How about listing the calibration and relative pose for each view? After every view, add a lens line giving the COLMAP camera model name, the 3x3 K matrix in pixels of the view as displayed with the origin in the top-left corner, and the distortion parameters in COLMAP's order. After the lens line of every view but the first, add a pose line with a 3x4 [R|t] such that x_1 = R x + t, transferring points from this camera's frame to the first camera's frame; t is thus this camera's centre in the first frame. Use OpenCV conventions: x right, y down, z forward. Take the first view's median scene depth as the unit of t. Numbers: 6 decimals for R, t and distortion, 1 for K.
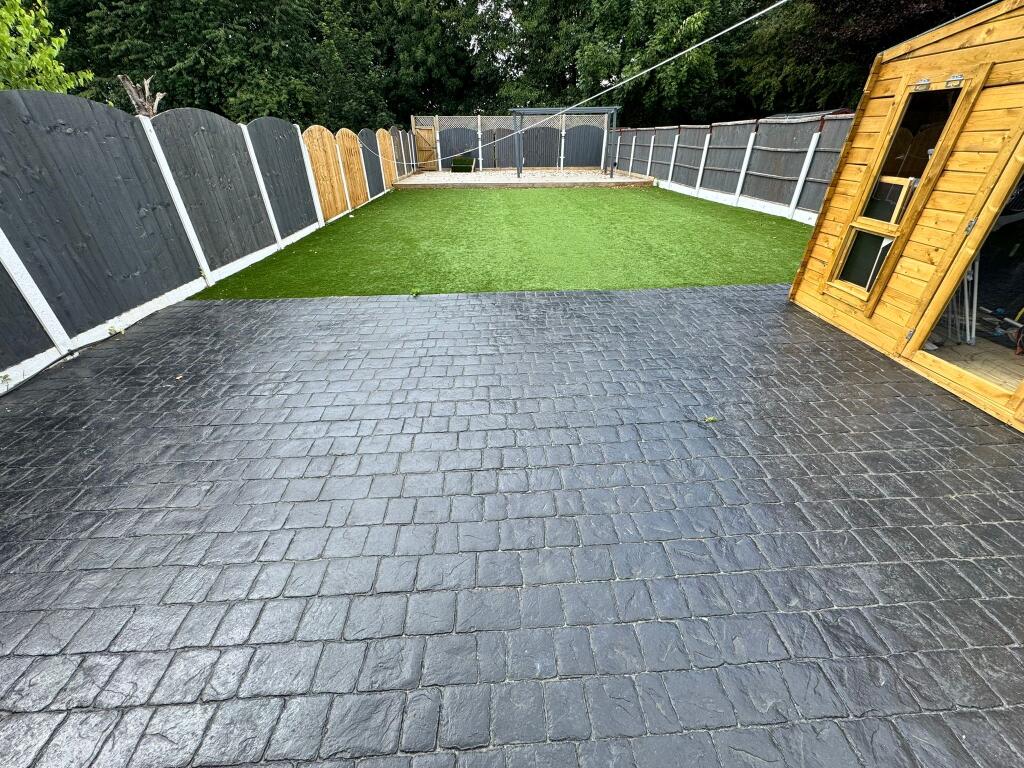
lens RADIAL K [[410.1, 0, 510.8], [0, 410.1, 383.6], [0, 0, 1]] dist [-0.003586, 0.000392]
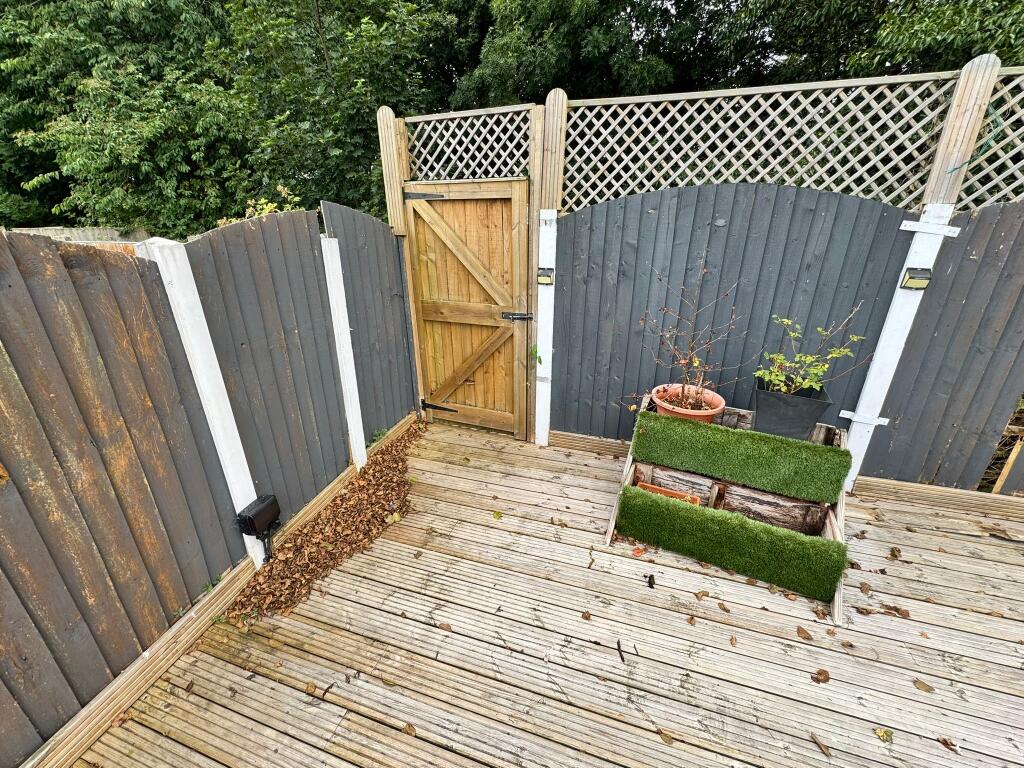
lens RADIAL K [[410.1, 0, 508.3], [0, 410.1, 380.2], [0, 0, 1]] dist [-0.003586, 0.000392]
pose [[0.945771, 0.119117, -0.302204, -0.157102], [-0.165819, 0.977033, -0.133832, -0.589447], [0.279322, 0.176686, 0.943802, 0.955766]]
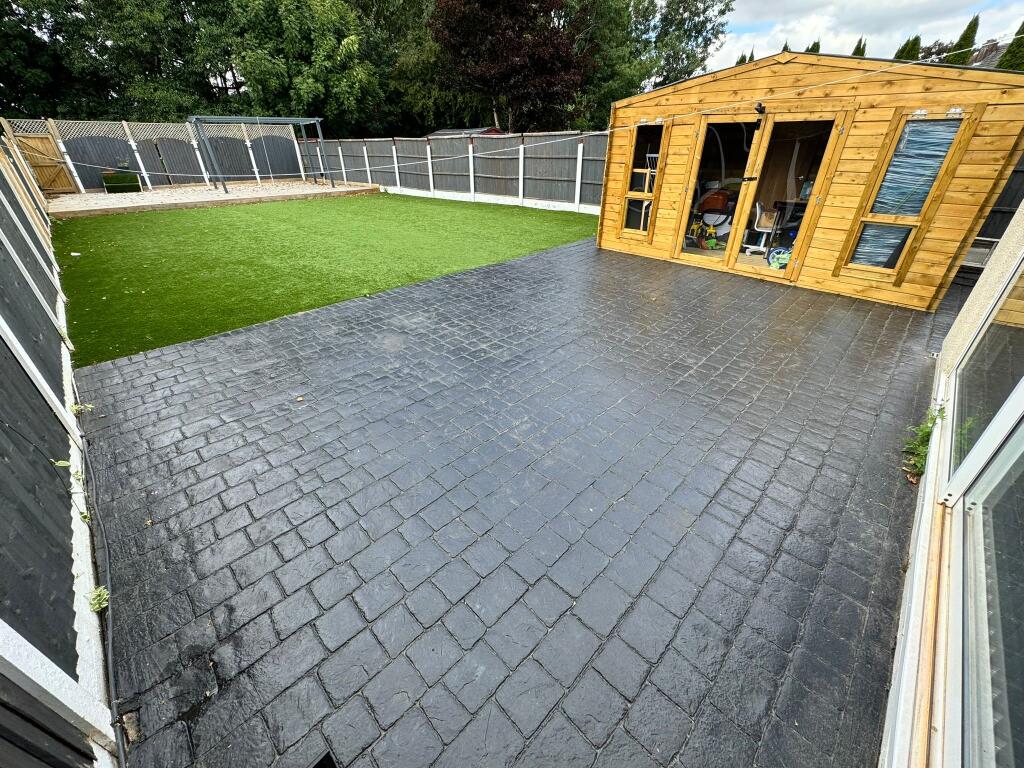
lens RADIAL K [[410.1, 0, 510.4], [0, 410.1, 384.4], [0, 0, 1]] dist [-0.003586, 0.000392]
pose [[0.735286, -0.337667, 0.587653, -0.175978], [0.348437, 0.932028, 0.099573, 0.005108], [-0.581332, 0.131545, 0.802963, -0.008340]]
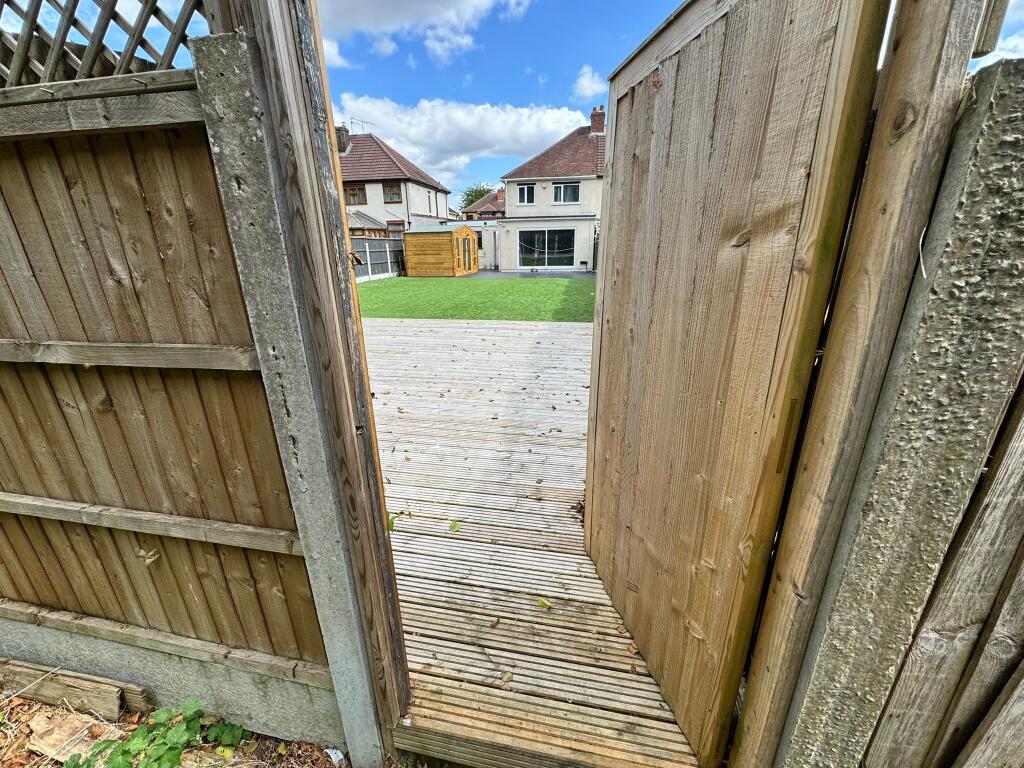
lens RADIAL K [[410.1, 0, 509.7], [0, 410.1, 387.8], [0, 0, 1]] dist [-0.003586, 0.000392]
pose [[-0.975295, -0.051666, 0.214779, -0.234957], [0.132552, 0.640914, 0.756081, -0.679676], [-0.176719, 0.765872, -0.618232, 1.140443]]
